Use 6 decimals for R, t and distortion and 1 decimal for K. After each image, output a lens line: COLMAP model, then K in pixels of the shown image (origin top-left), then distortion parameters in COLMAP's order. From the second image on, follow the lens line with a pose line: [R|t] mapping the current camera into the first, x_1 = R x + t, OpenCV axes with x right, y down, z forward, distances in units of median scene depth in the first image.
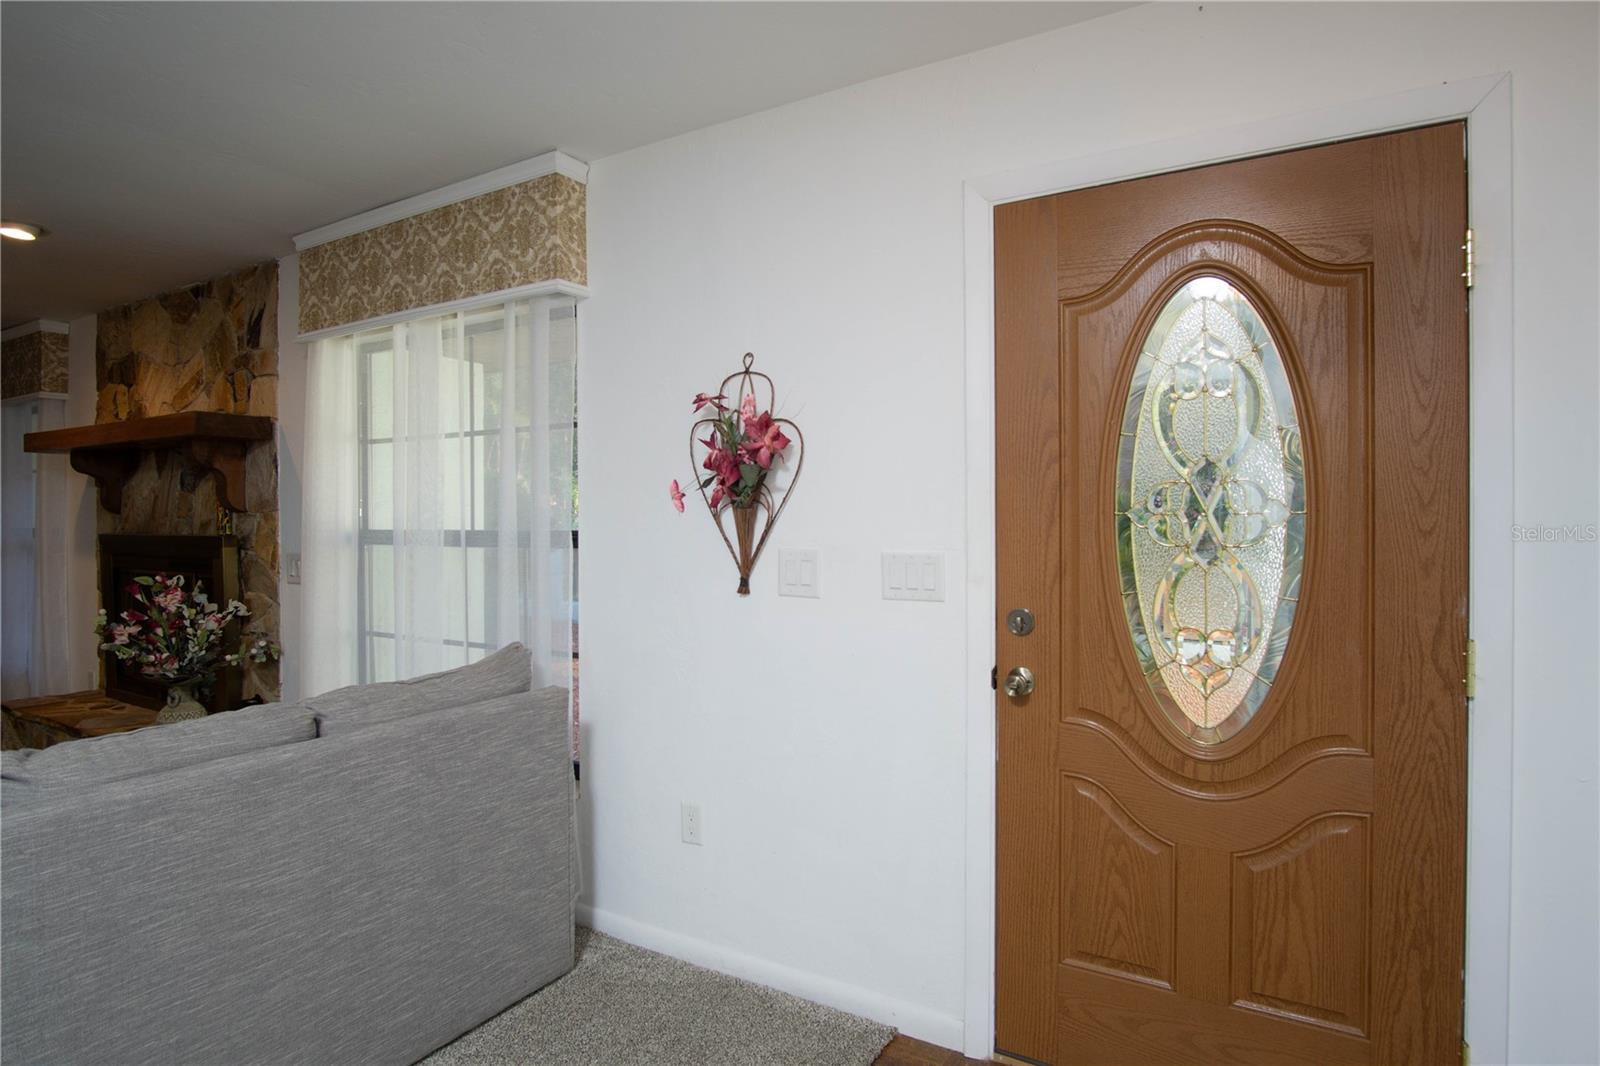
lens RADIAL K [[888.4, 0, 800.3], [0, 888.4, 520.4], [0, 0, 1]] dist [-0.028304, -0.000010]
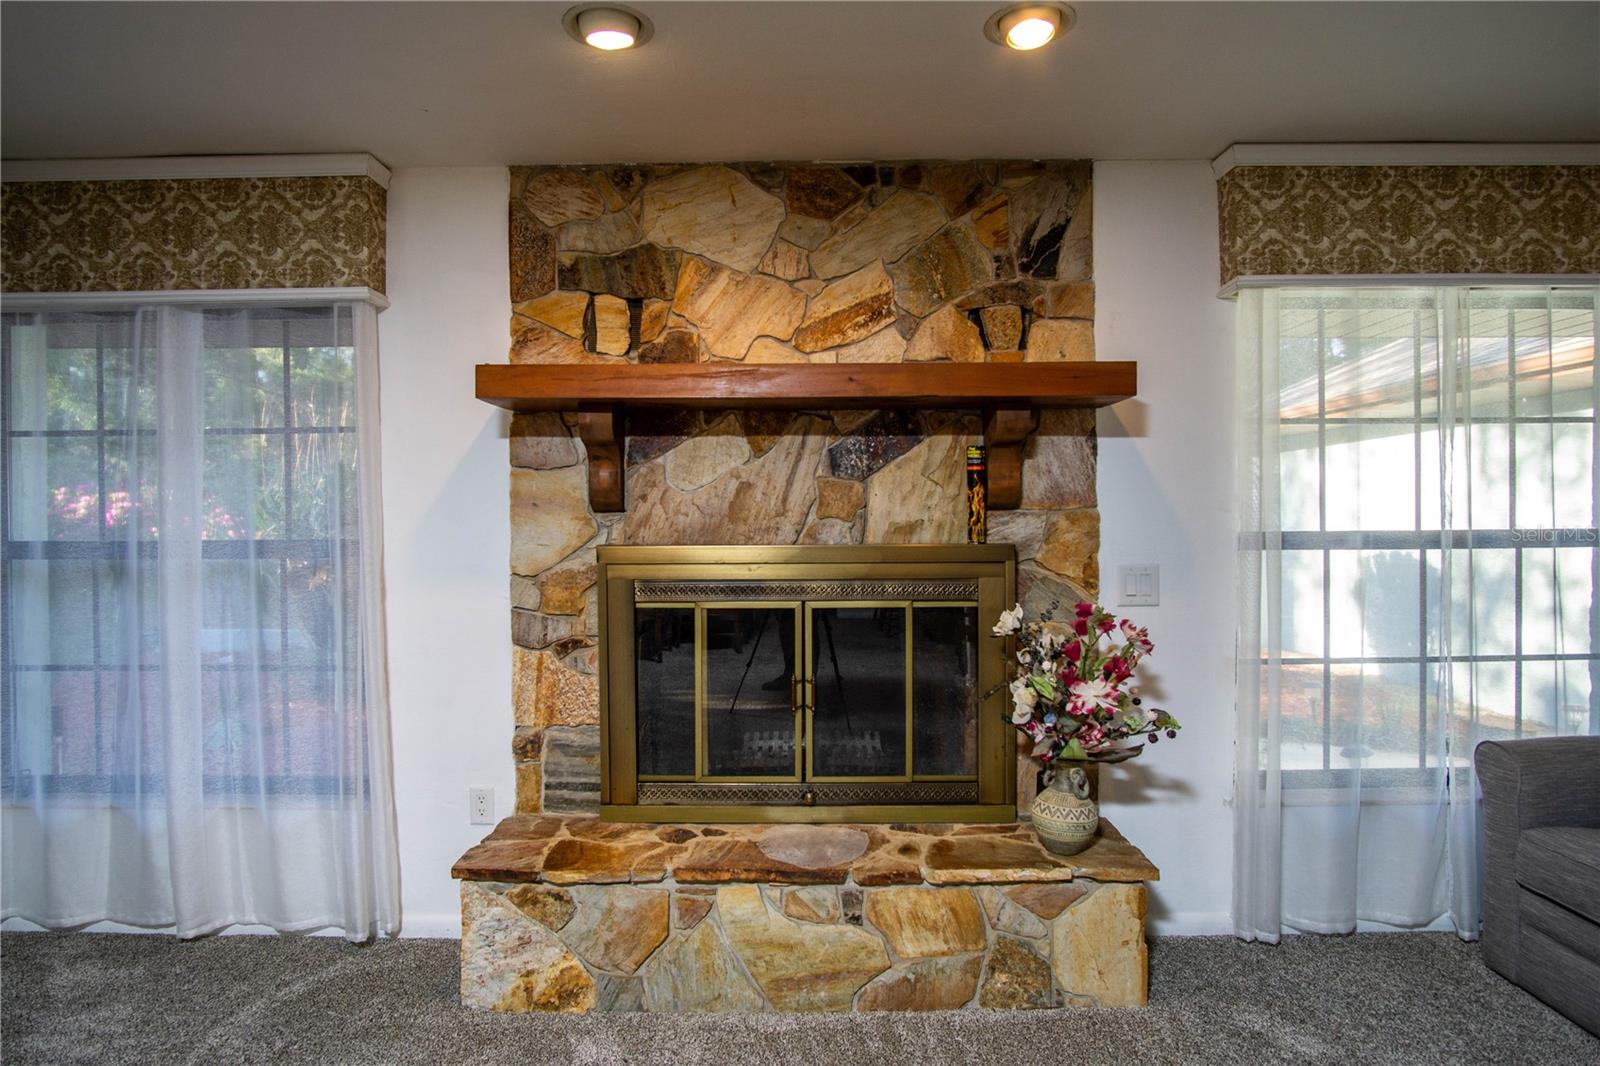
lens RADIAL K [[653.5, 0, 804.7], [0, 653.5, 524.6], [0, 0, 1]] dist [-0.038155, 0.011657]
pose [[0.850524, -0.001939, 0.525933, -0.919930], [0.006191, 0.999961, -0.006325, 0.004515], [-0.525900, 0.008635, 0.850503, 0.568557]]
